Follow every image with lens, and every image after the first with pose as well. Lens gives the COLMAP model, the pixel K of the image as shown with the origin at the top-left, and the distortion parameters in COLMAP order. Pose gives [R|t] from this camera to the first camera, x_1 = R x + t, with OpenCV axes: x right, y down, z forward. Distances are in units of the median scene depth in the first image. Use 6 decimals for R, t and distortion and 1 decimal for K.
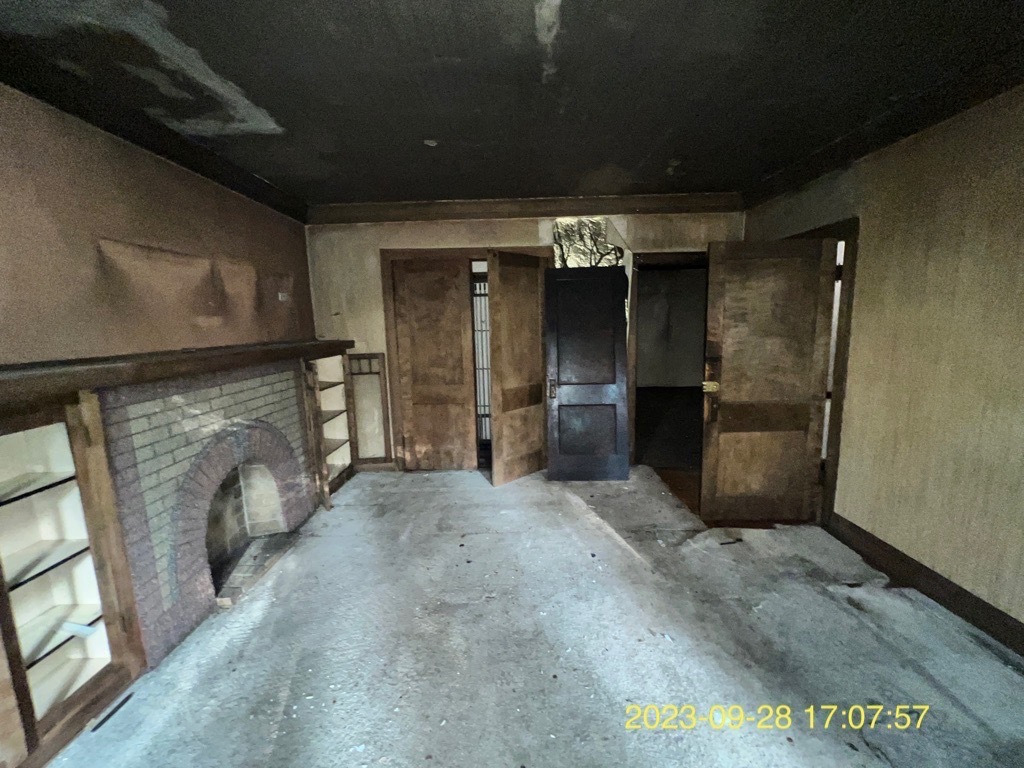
lens RADIAL K [[416.1, 0, 512.0], [0, 416.1, 384.0], [0, 0, 1]] dist [-0.000261, 0.000134]
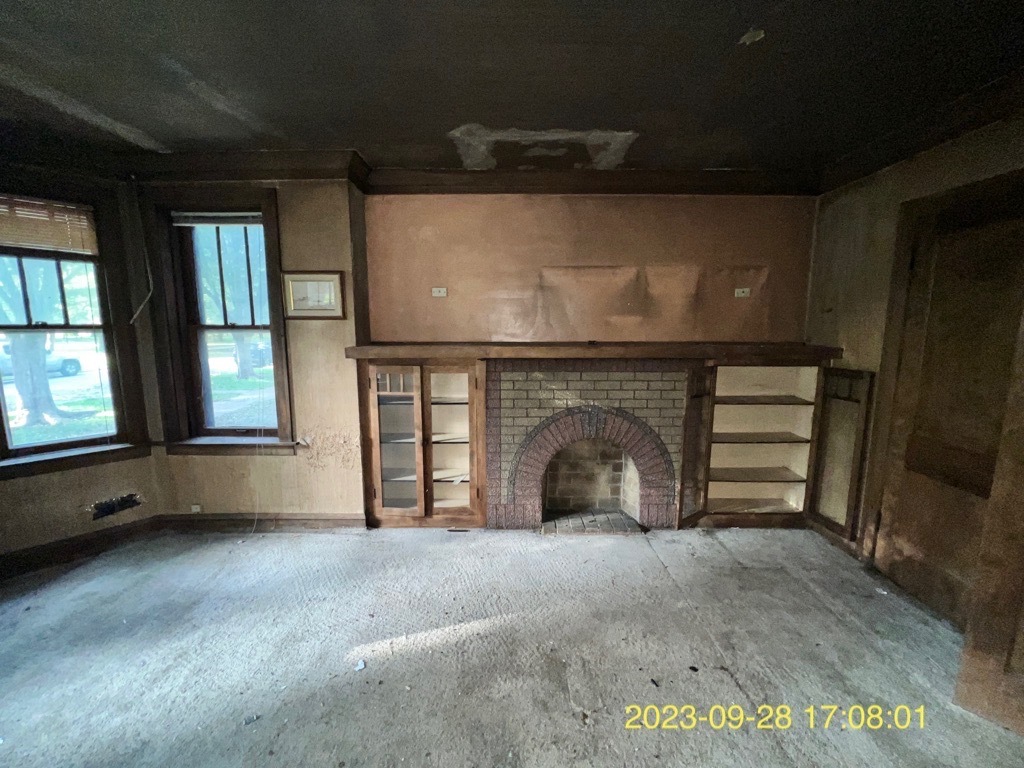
lens RADIAL K [[416.1, 0, 512.0], [0, 416.1, 384.0], [0, 0, 1]] dist [-0.000261, 0.000134]
pose [[0.004061, 0.165582, -0.986188, 0.497304], [-0.148787, 0.975319, 0.163144, -0.123858], [0.988861, 0.146069, 0.028597, 0.703253]]
